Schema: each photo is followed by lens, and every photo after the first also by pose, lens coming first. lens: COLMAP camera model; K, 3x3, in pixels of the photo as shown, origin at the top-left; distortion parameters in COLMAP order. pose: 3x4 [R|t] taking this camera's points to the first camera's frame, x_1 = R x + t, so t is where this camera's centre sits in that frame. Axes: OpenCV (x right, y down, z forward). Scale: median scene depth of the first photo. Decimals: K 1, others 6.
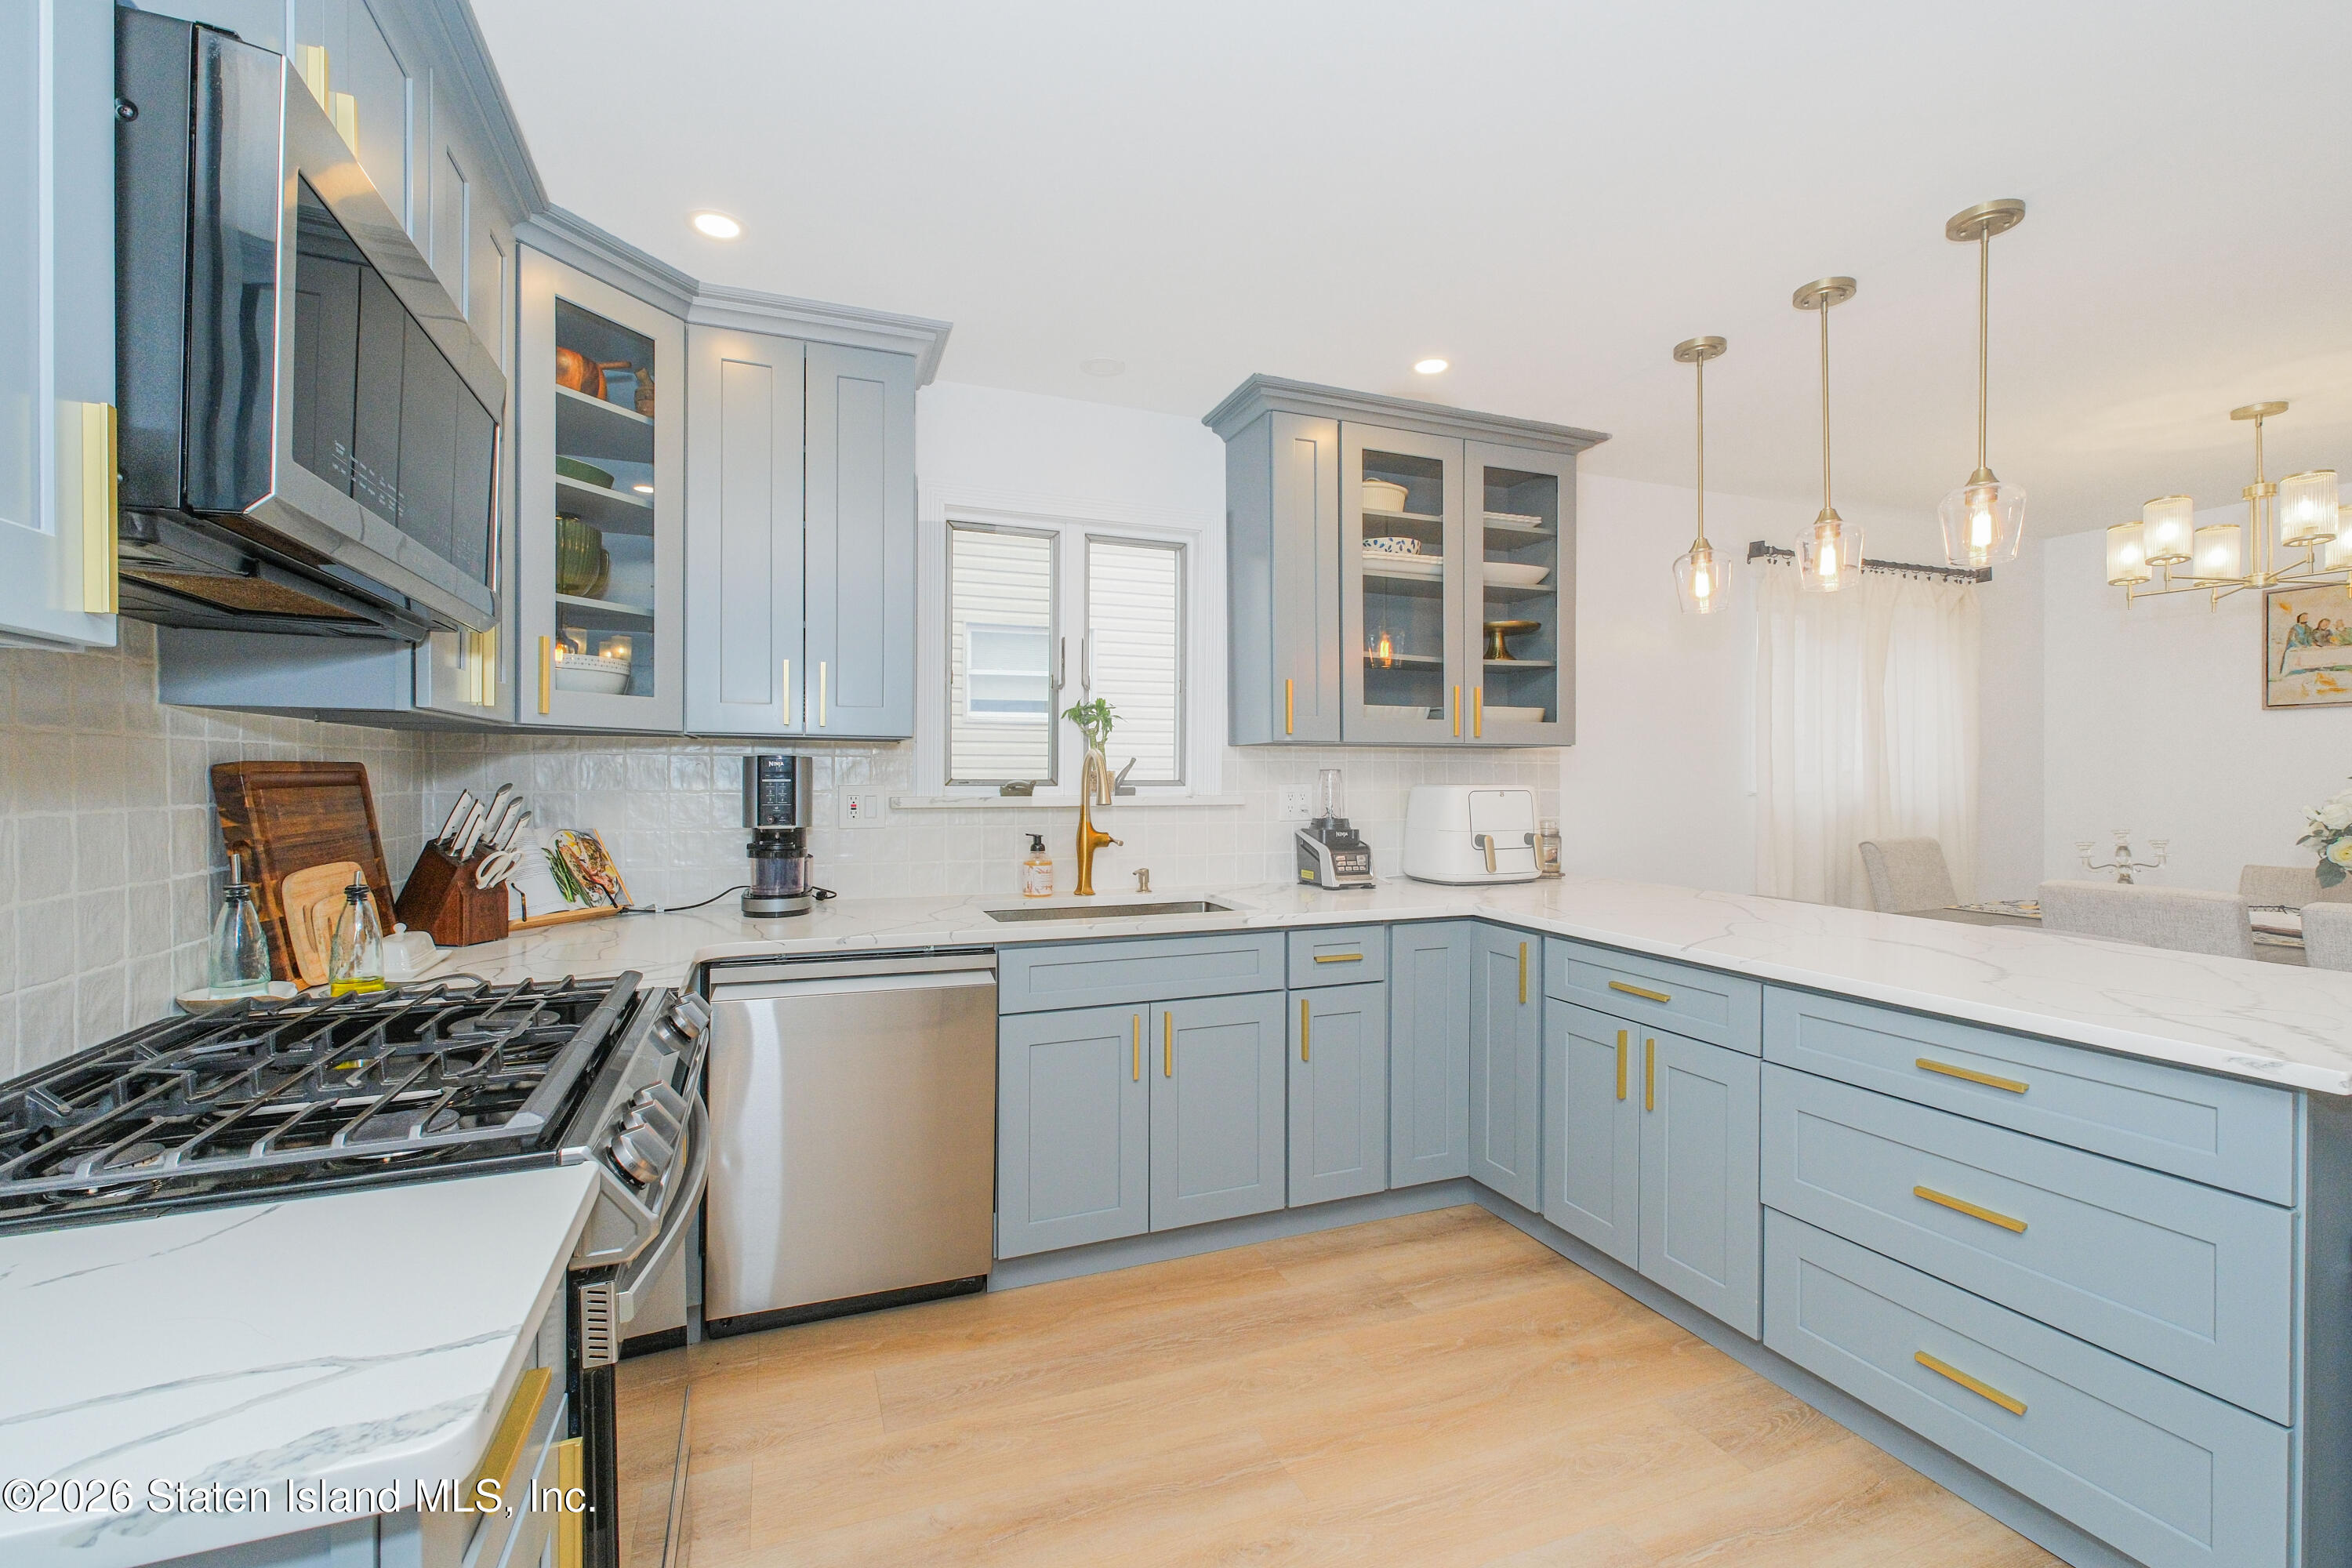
lens RADIAL K [[1000.3, 0, 1197.1], [0, 1000.3, 781.0], [0, 0, 1]] dist [-0.000305, 0.000091]
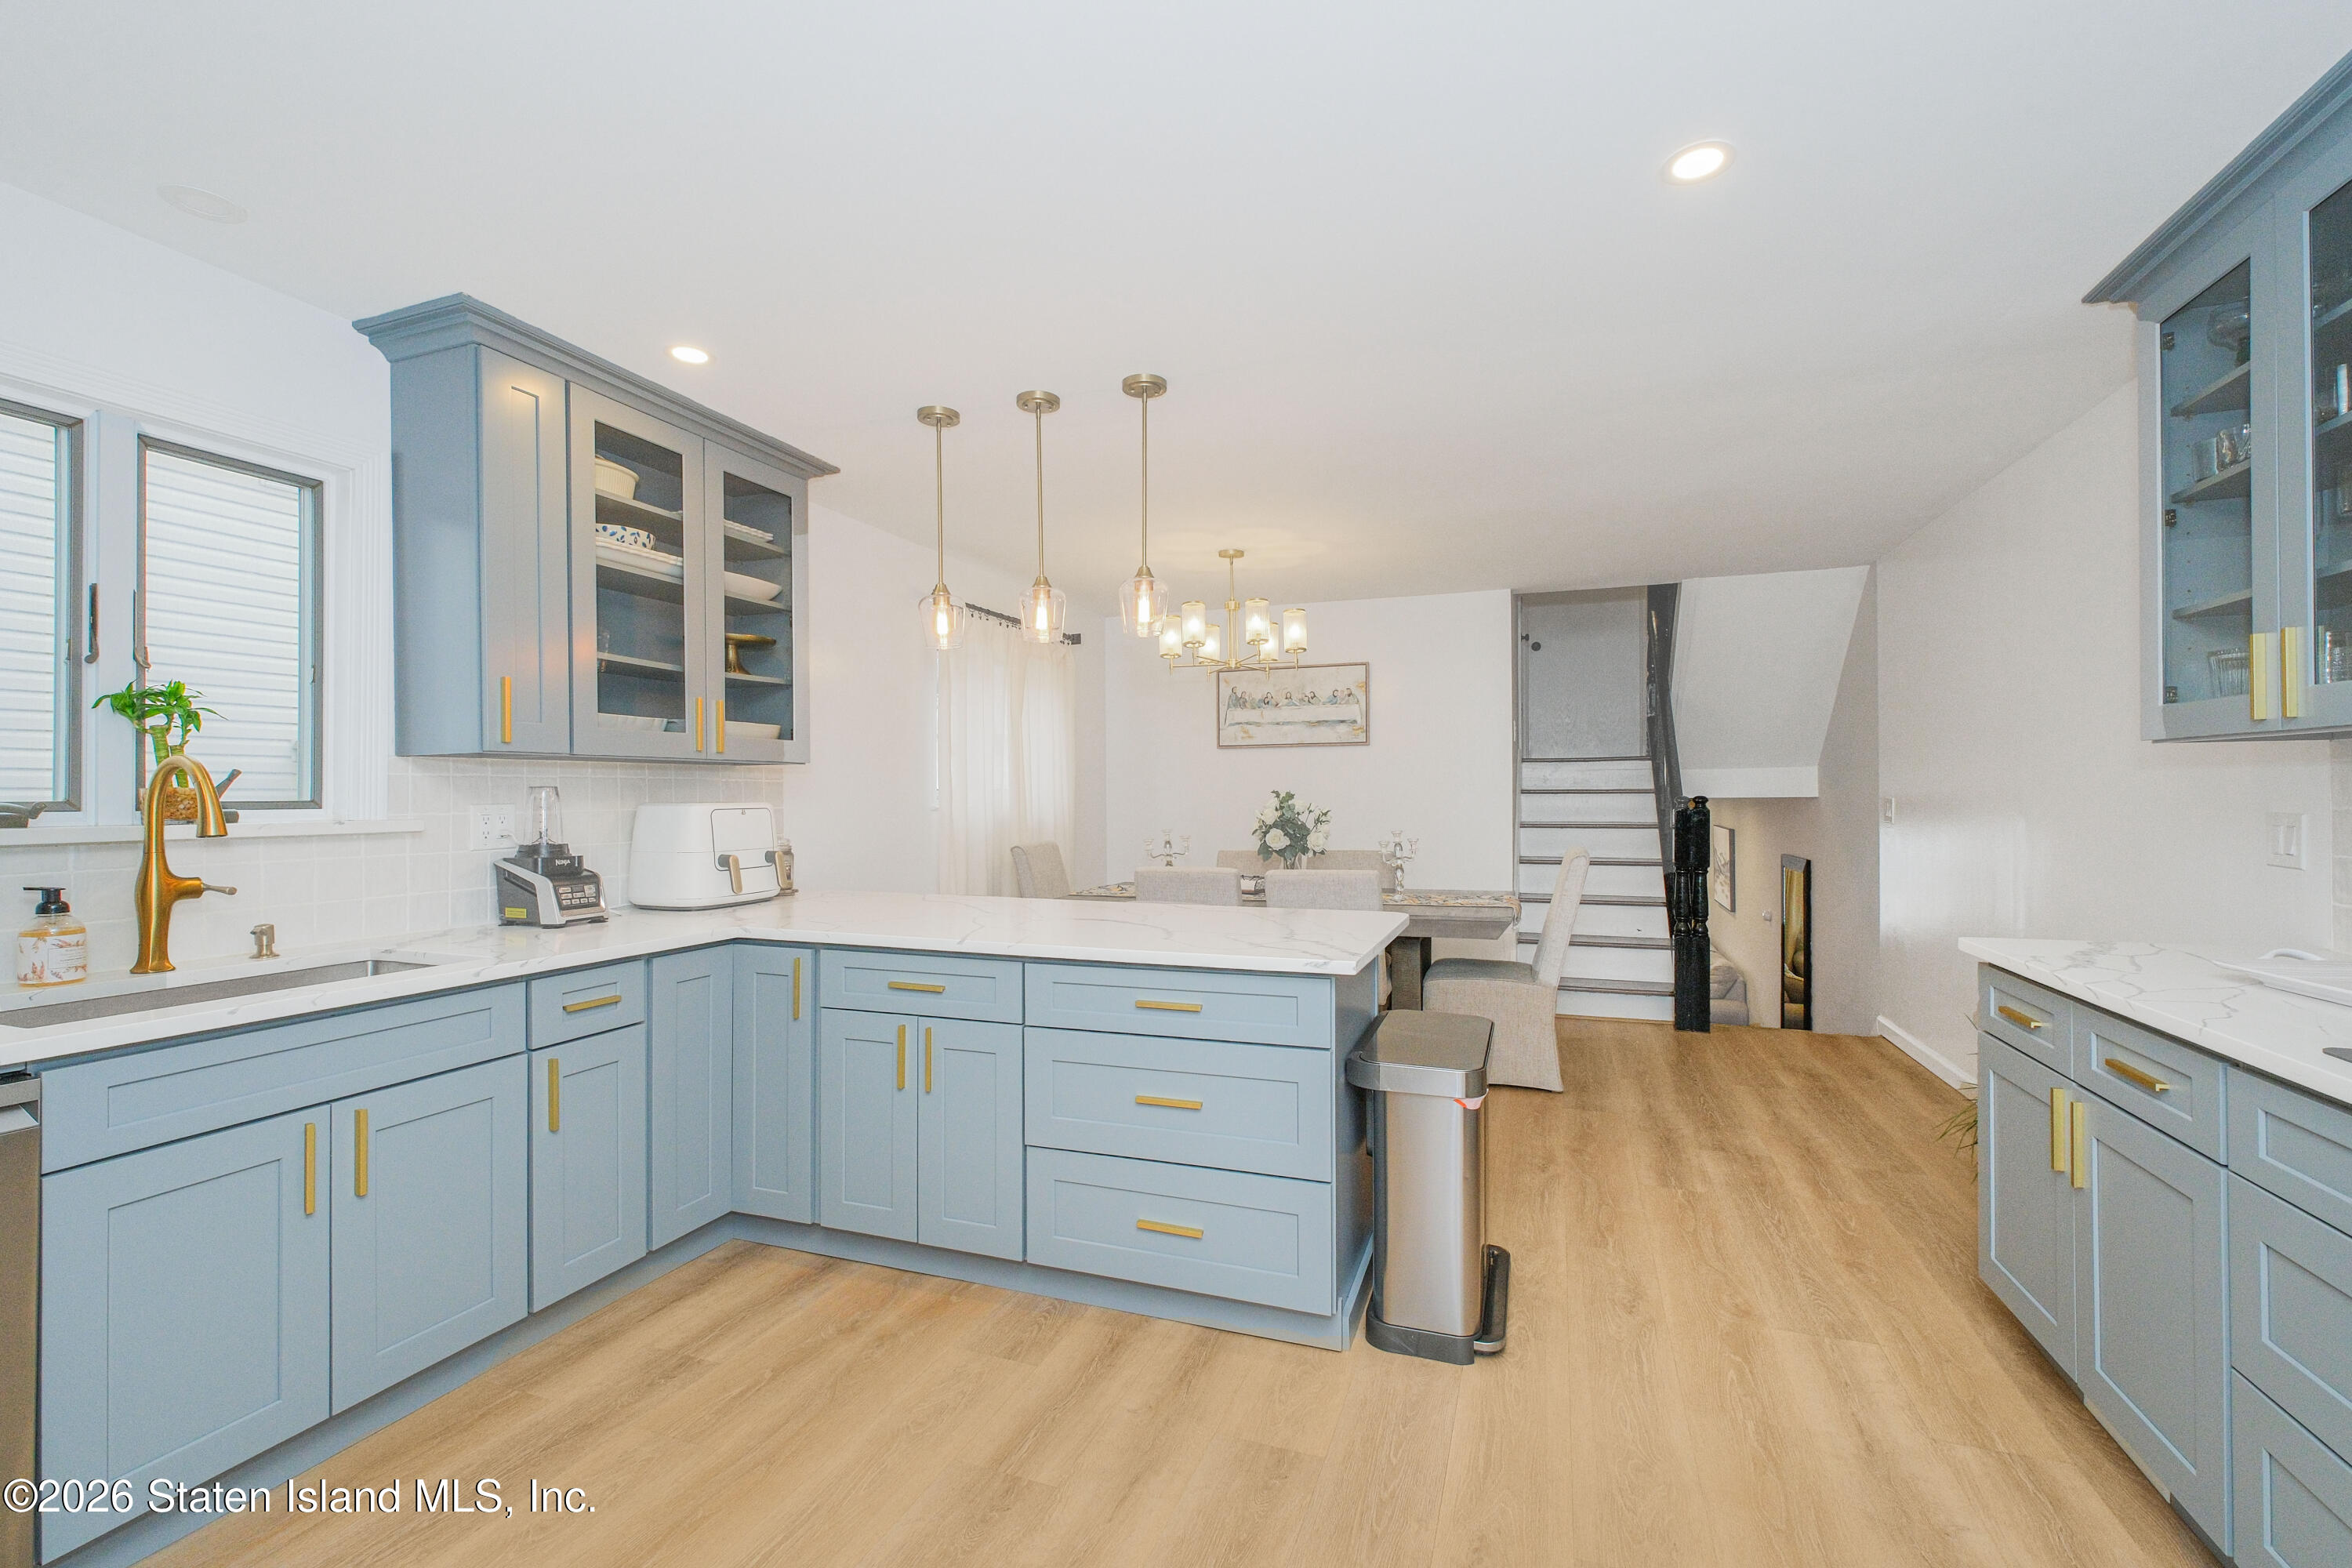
lens RADIAL K [[1008.5, 0, 1176.2], [0, 1008.5, 792.7], [0, 0, 1]] dist [-0.000795, -0.000428]
pose [[0.667058, -0.003626, 0.744997, -0.150088], [0.010198, 0.999939, -0.004264, 0.002939], [-0.744936, 0.010442, 0.667054, 0.033800]]
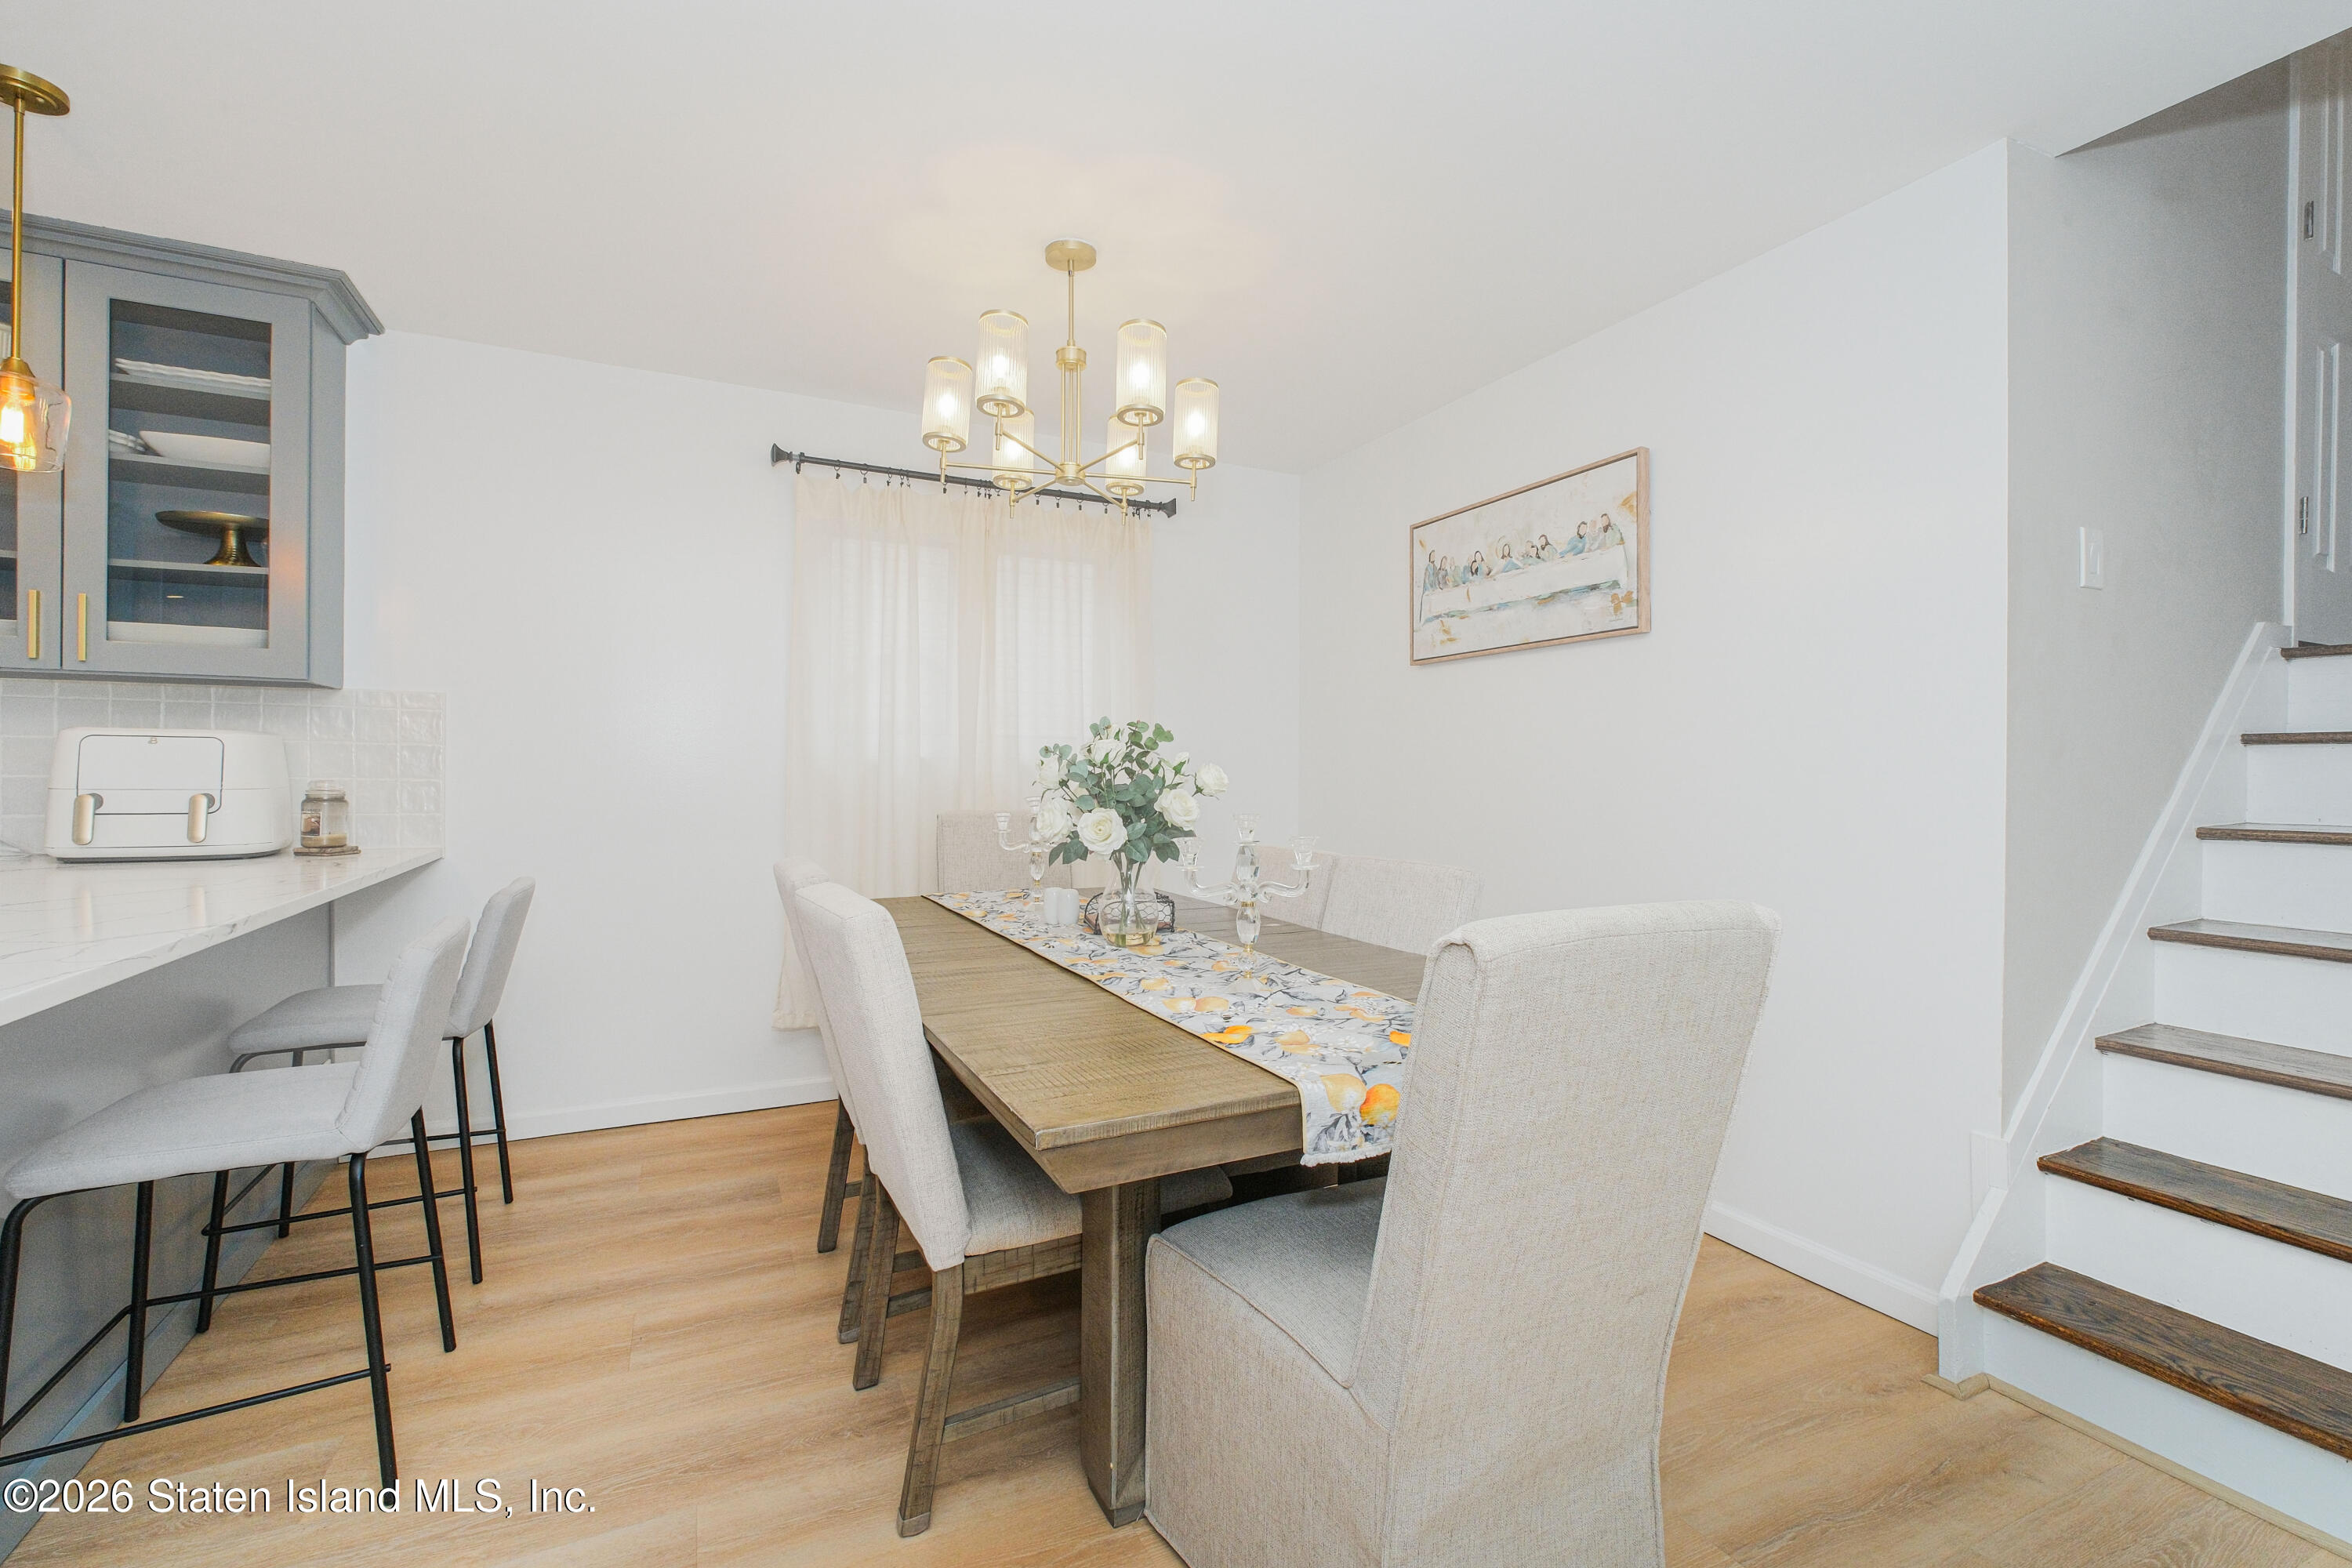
lens RADIAL K [[1000.3, 0, 1197.1], [0, 1000.3, 781.0], [0, 0, 1]] dist [-0.000305, 0.000091]
pose [[0.997528, 0.008841, 0.069713, 1.072770], [-0.008892, 0.999960, 0.000425, 0.037833], [-0.069706, -0.001044, 0.997567, 0.208437]]
